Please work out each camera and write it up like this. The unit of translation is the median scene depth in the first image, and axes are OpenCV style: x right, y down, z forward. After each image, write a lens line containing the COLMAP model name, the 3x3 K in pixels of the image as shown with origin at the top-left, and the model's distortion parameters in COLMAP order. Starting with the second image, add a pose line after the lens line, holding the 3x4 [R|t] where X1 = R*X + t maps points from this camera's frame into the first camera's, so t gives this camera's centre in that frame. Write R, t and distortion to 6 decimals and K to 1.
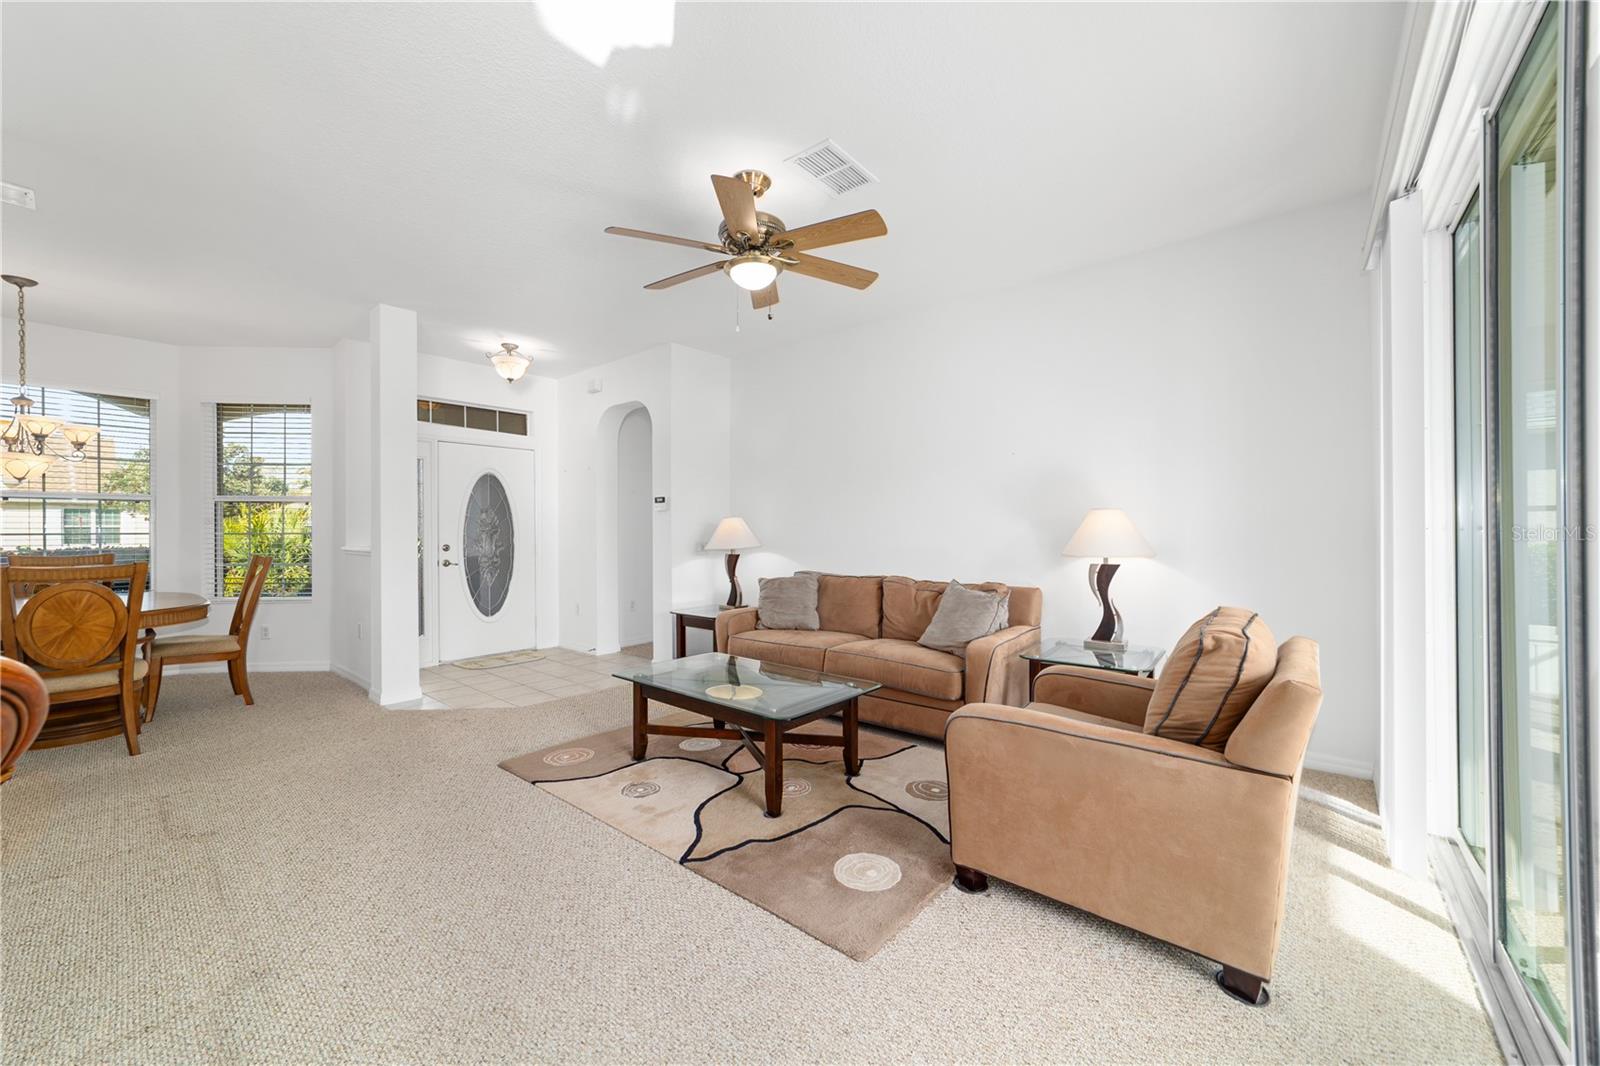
lens RADIAL K [[611.5, 0, 794.2], [0, 611.5, 527.9], [0, 0, 1]] dist [-0.012973, 0.005311]
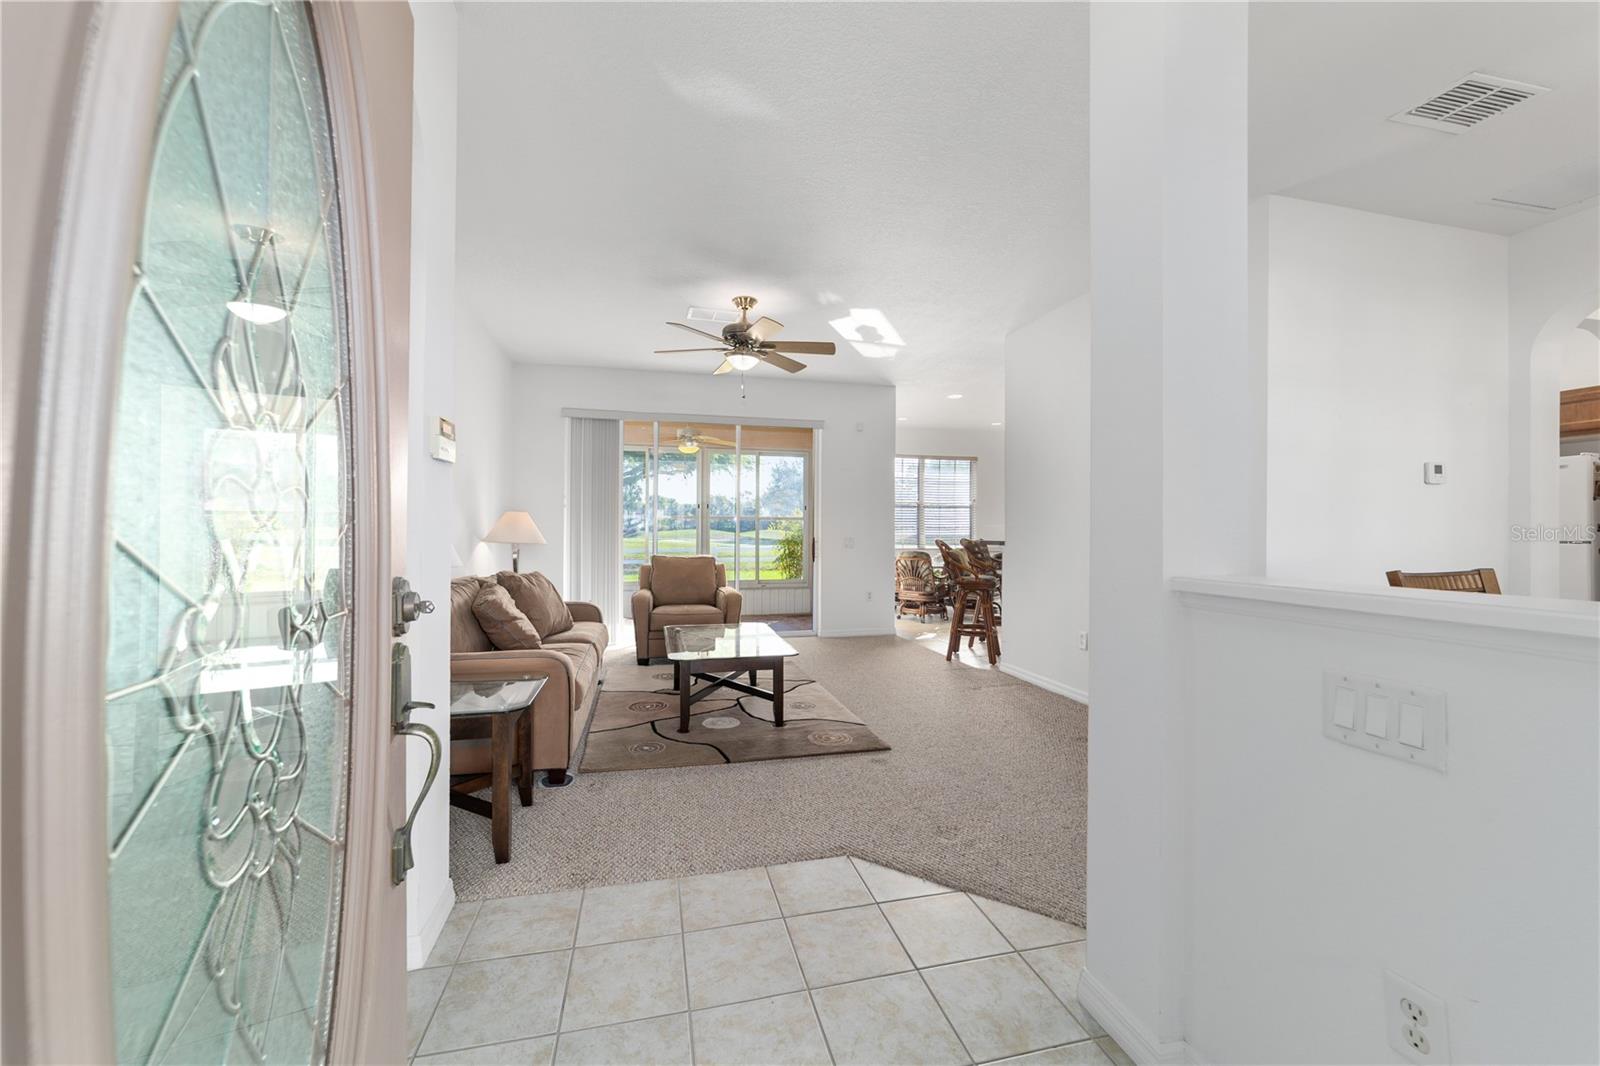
lens RADIAL K [[611.5, 0, 789.5], [0, 611.5, 535.1], [0, 0, 1]] dist [-0.012973, 0.005311]
pose [[-0.803234, -0.001371, 0.595662, -0.681643], [0.000118, 0.999997, 0.002461, 0.013805], [-0.595663, 0.002047, -0.803232, 1.365785]]
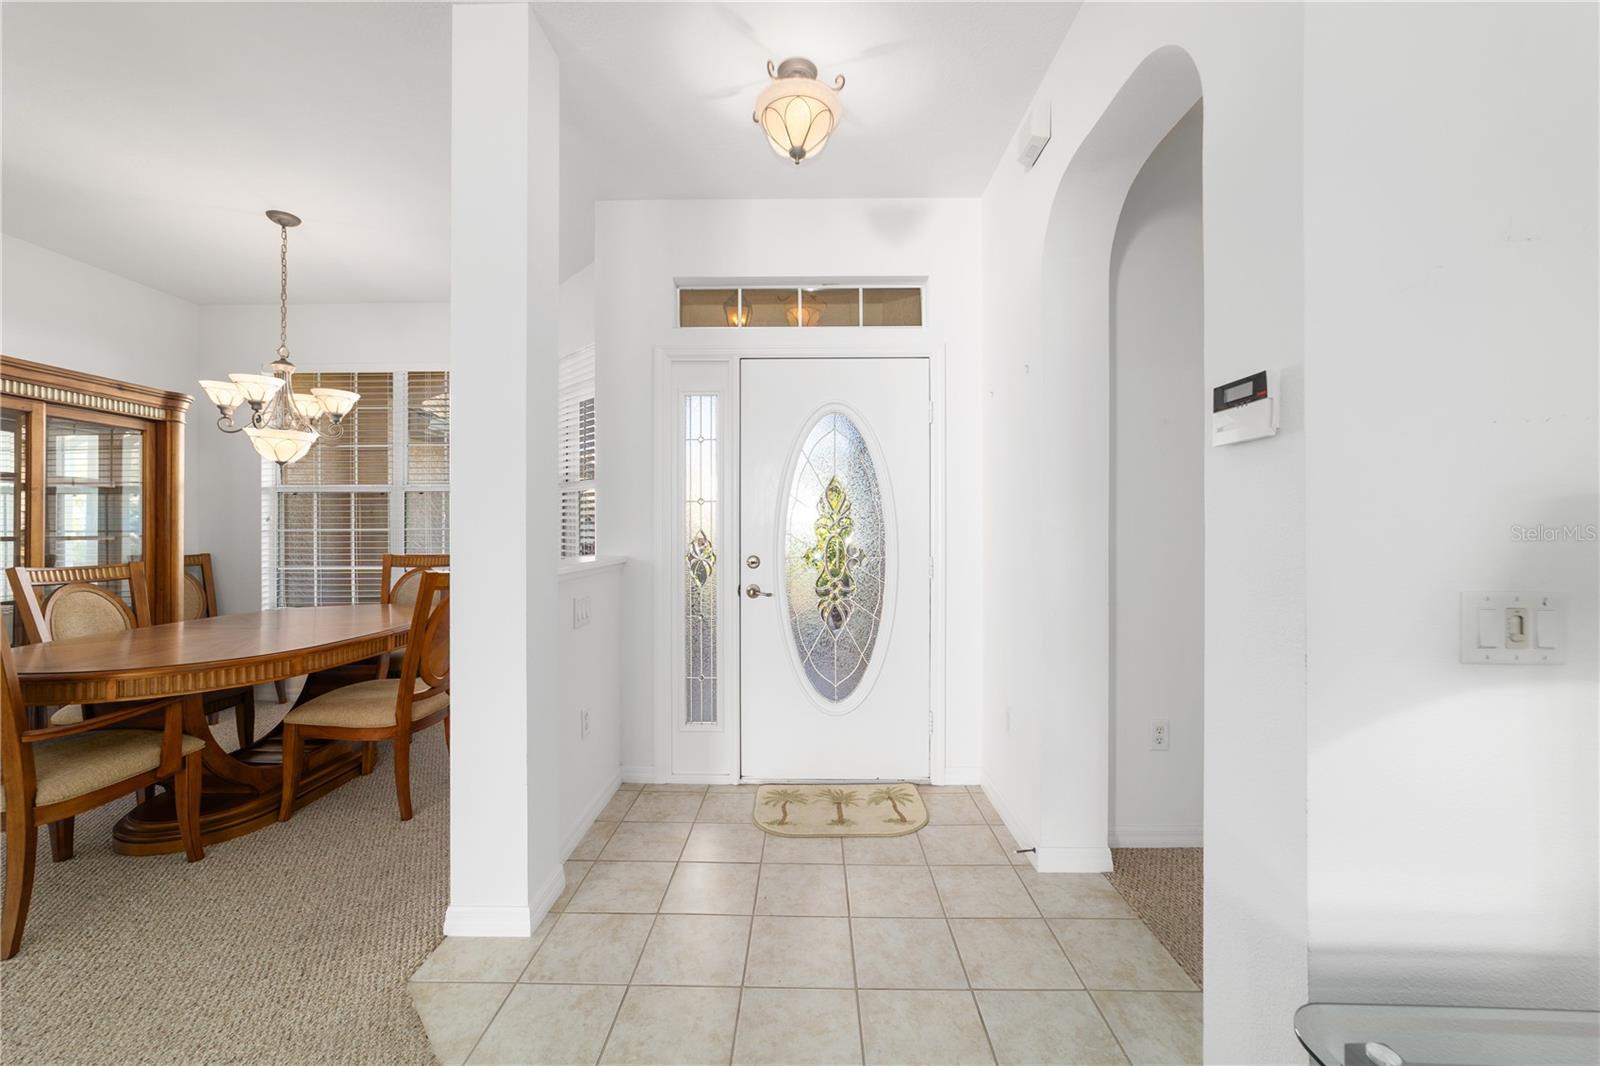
lens RADIAL K [[611.5, 0, 799.3], [0, 611.5, 536.1], [0, 0, 1]] dist [-0.012973, 0.005311]
pose [[0.640736, 0.013011, -0.767651, -0.182056], [0.000276, 0.999852, 0.017177, 0.002294], [0.767761, -0.011218, 0.640638, 0.877725]]
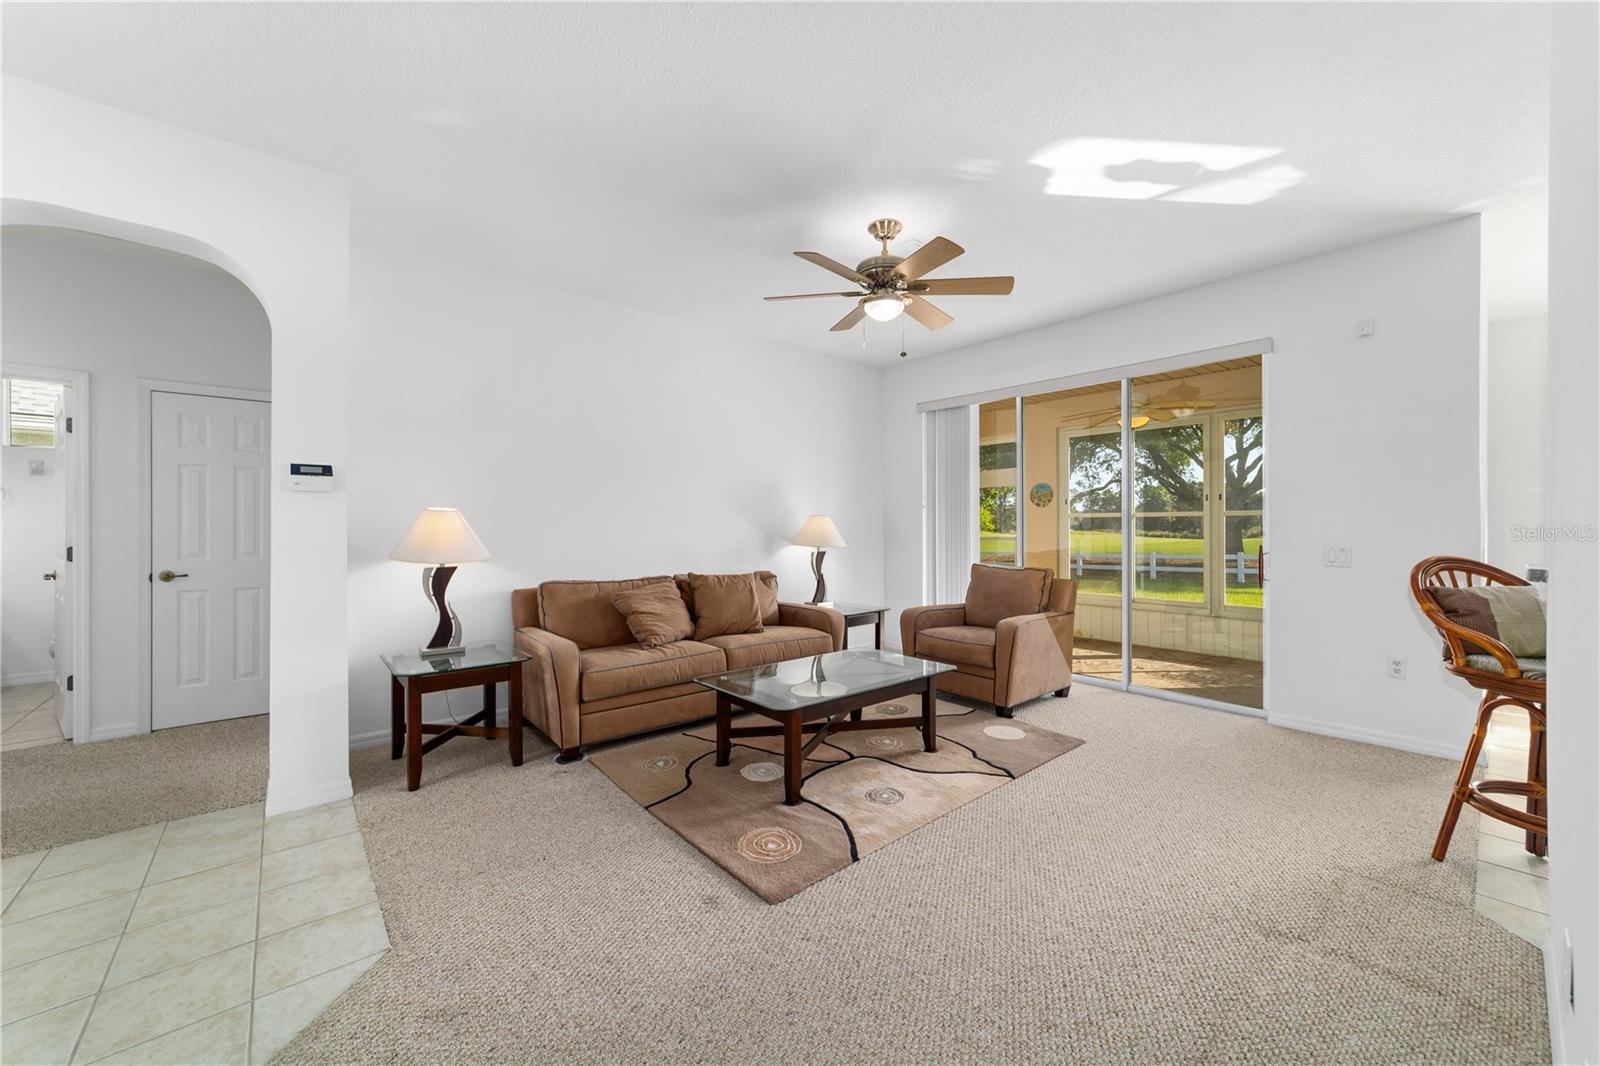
lens RADIAL K [[611.5, 0, 799.5], [0, 611.5, 521.2], [0, 0, 1]] dist [-0.012973, 0.005311]
pose [[0.155009, 0.017410, 0.987760, -0.776238], [-0.002106, 0.999848, -0.017292, 0.006003], [-0.987911, 0.000600, 0.155022, 0.615900]]
